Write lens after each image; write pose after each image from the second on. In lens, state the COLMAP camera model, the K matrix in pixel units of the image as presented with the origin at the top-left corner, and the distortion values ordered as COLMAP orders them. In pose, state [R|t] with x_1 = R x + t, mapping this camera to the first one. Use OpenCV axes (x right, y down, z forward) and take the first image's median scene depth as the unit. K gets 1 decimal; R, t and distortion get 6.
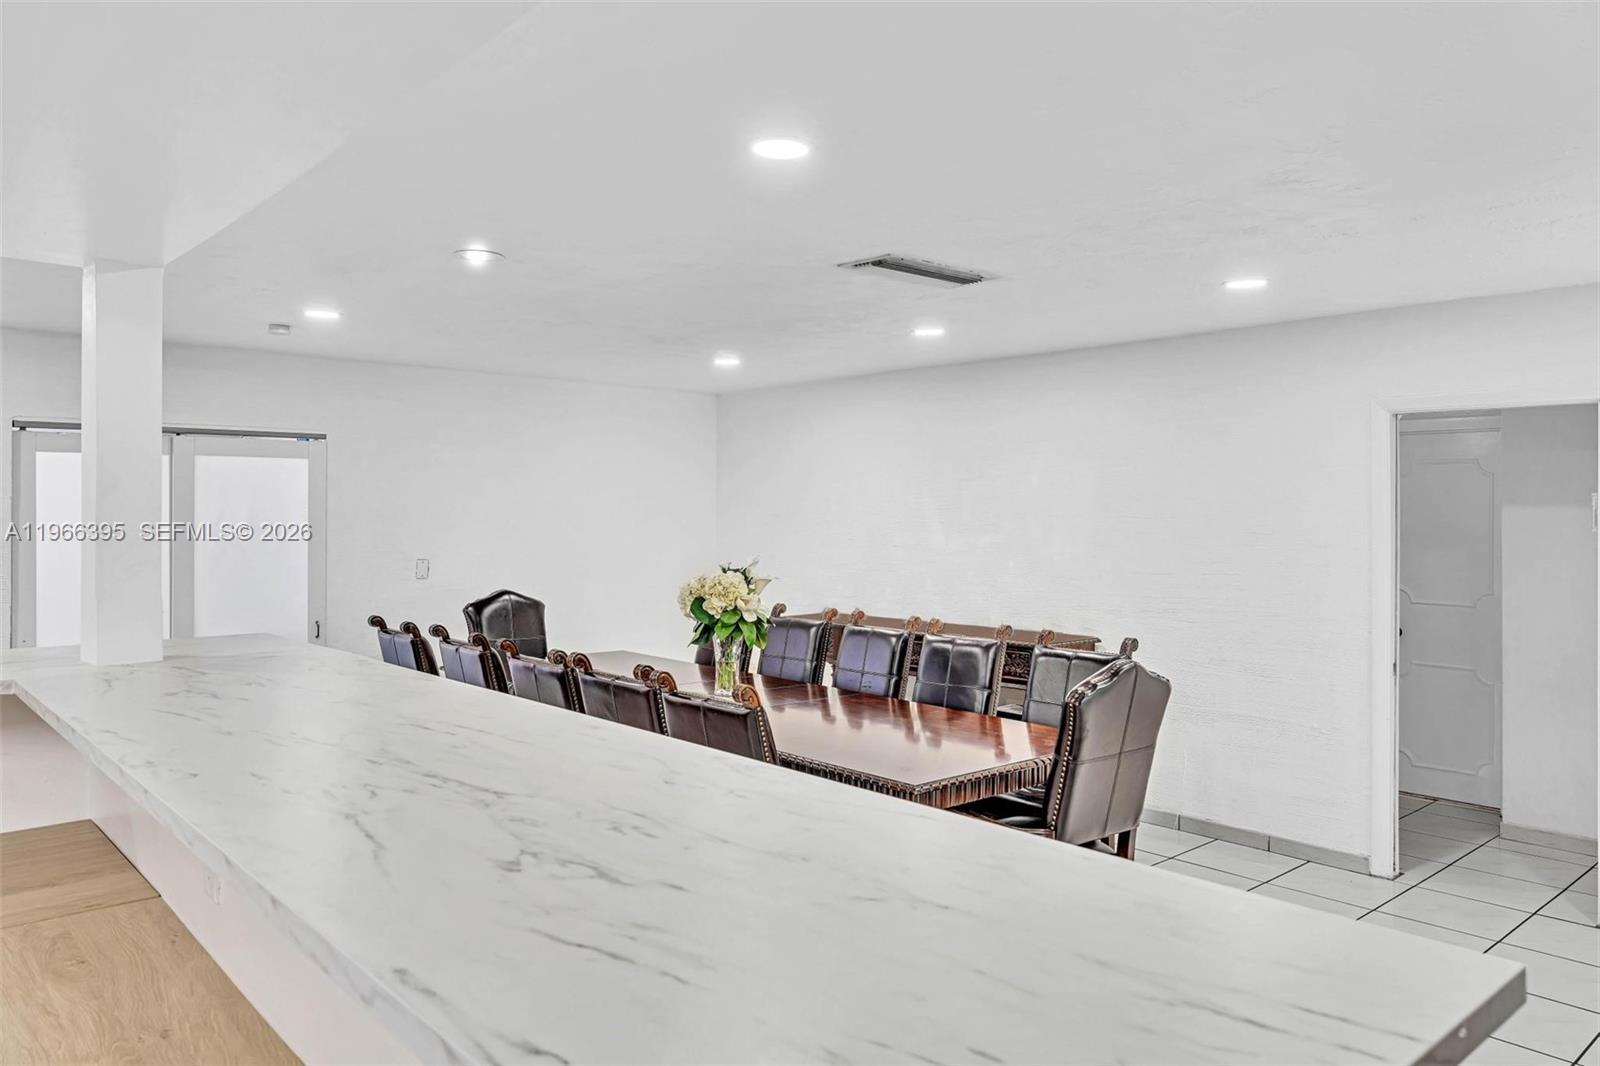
lens RADIAL K [[1096.9, 0, 795.3], [0, 1096.9, 530.3], [0, 0, 1]] dist [-0.003656, 0.000372]
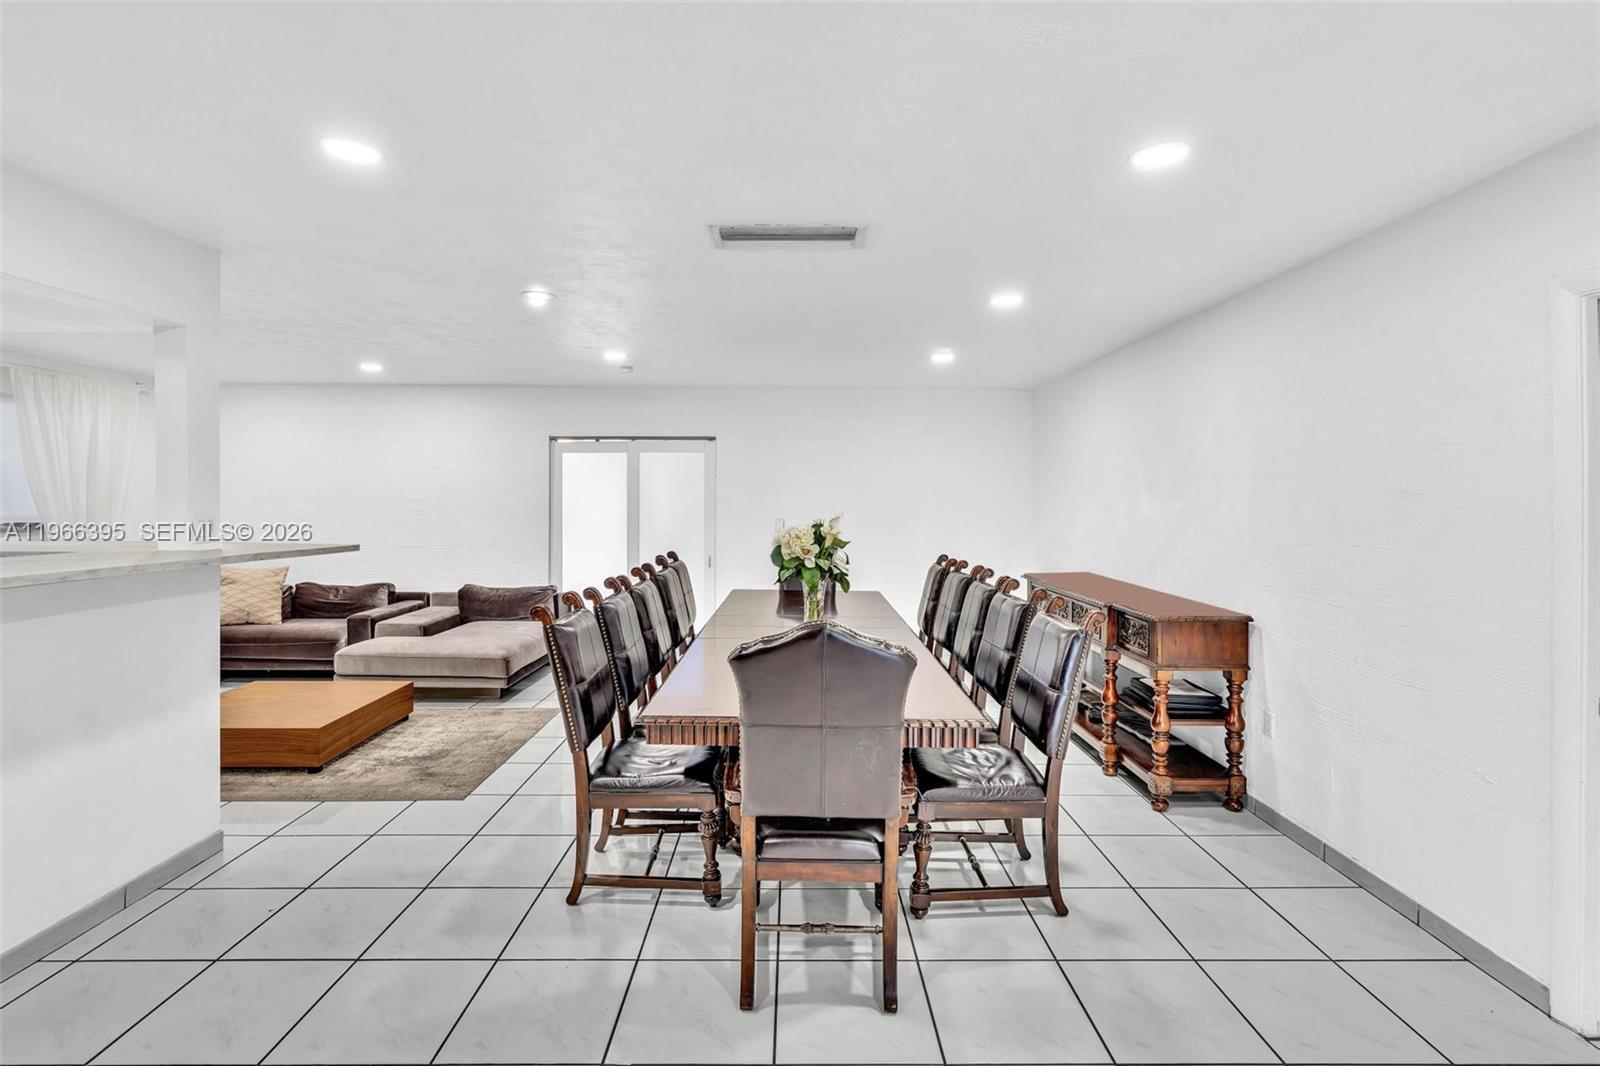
lens RADIAL K [[747.7, 0, 804.9], [0, 747.7, 527.5], [0, 0, 1]] dist [0.003624, 0.000019]
pose [[0.748442, 0.023218, -0.662794, 0.445337], [-0.012342, 0.999702, 0.021083, 0.020006], [0.663085, -0.007599, 0.748505, 0.347882]]
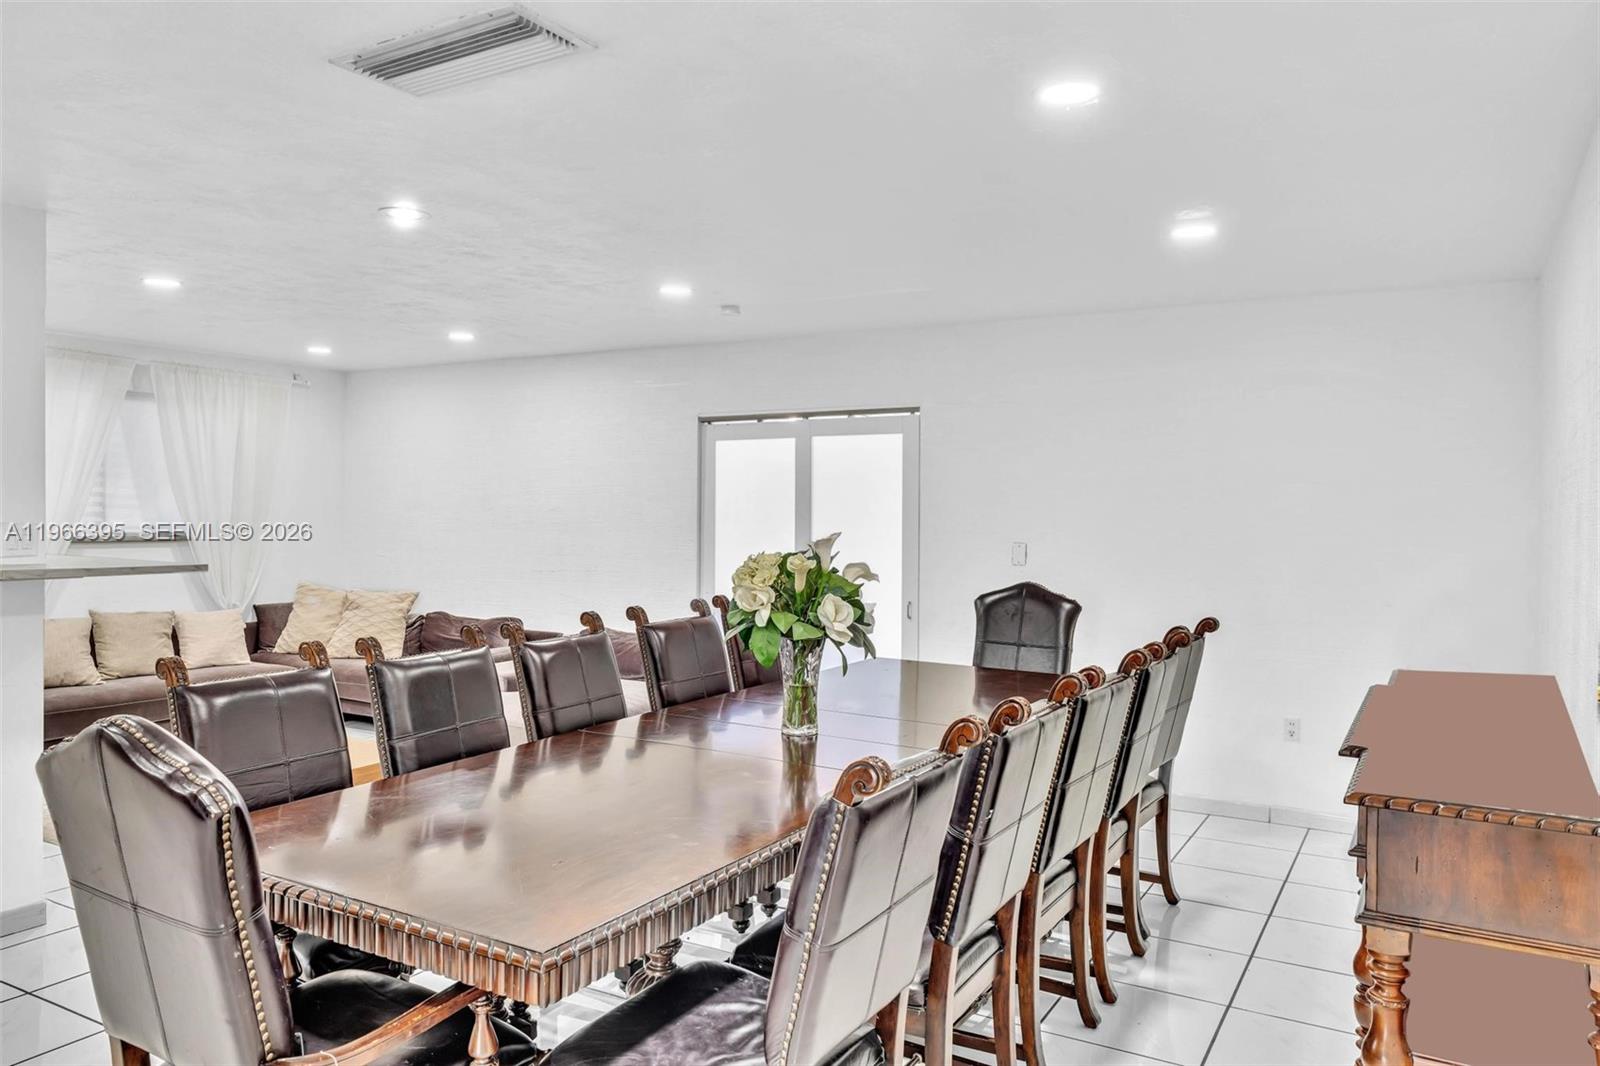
lens RADIAL K [[1110.2, 0, 796.7], [0, 1110.2, 521.6], [0, 0, 1]] dist [0.021605, 0.002363]
pose [[0.321442, 0.009191, -0.946885, 0.558250], [-0.018556, 0.999822, 0.003405, 0.013778], [0.946747, 0.016476, 0.321555, 0.723694]]
